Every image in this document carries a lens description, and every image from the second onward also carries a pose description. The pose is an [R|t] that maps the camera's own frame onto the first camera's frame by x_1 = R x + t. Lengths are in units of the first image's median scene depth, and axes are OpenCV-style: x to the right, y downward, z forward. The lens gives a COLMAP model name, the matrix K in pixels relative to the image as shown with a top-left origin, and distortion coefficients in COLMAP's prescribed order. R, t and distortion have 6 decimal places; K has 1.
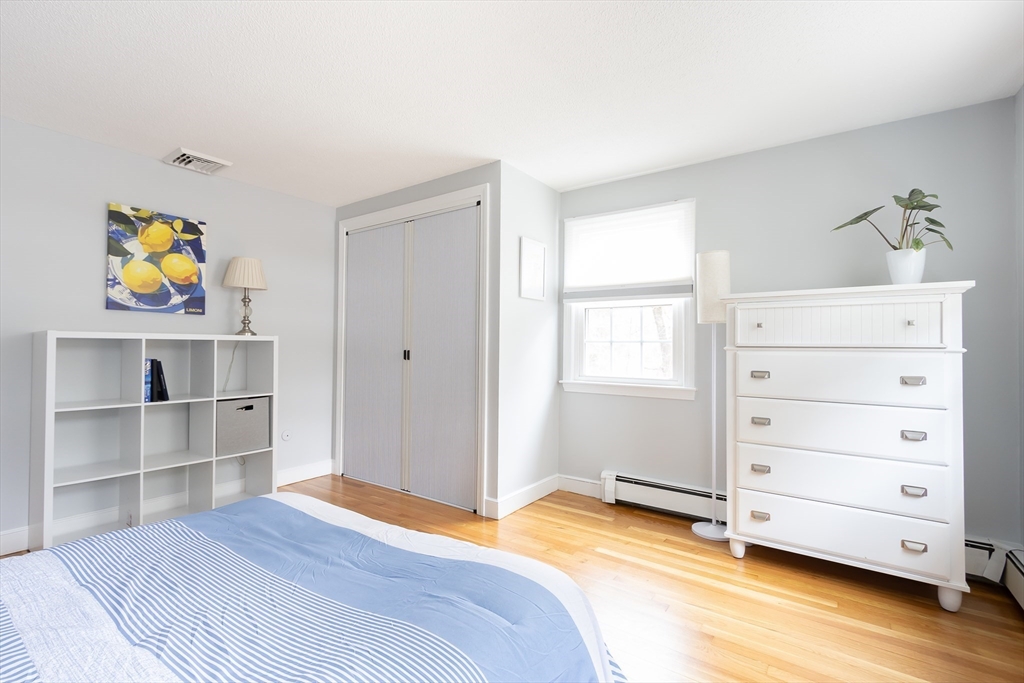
lens RADIAL K [[472.3, 0, 486.6], [0, 472.3, 341.7], [0, 0, 1]] dist [0.001541, 0.000072]
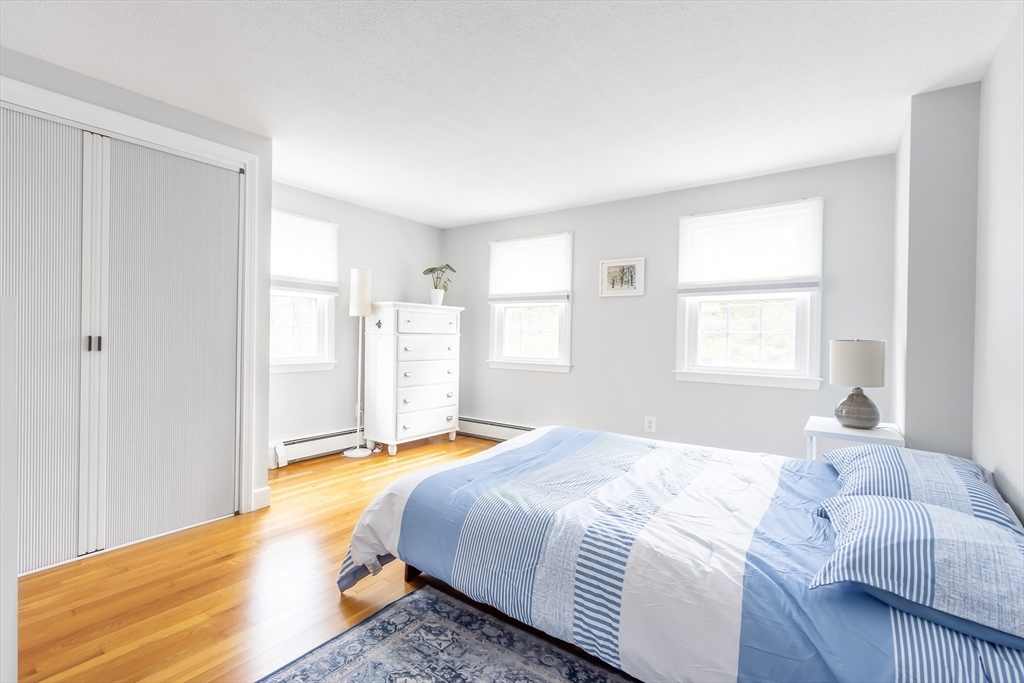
lens RADIAL K [[472.3, 0, 486.6], [0, 472.3, 341.7], [0, 0, 1]] dist [0.001541, 0.000072]
pose [[-0.004415, -0.017254, 0.999841, -1.075145], [-0.021495, 0.999622, 0.017155, 0.006455], [-0.999759, -0.021416, -0.004784, 0.620175]]
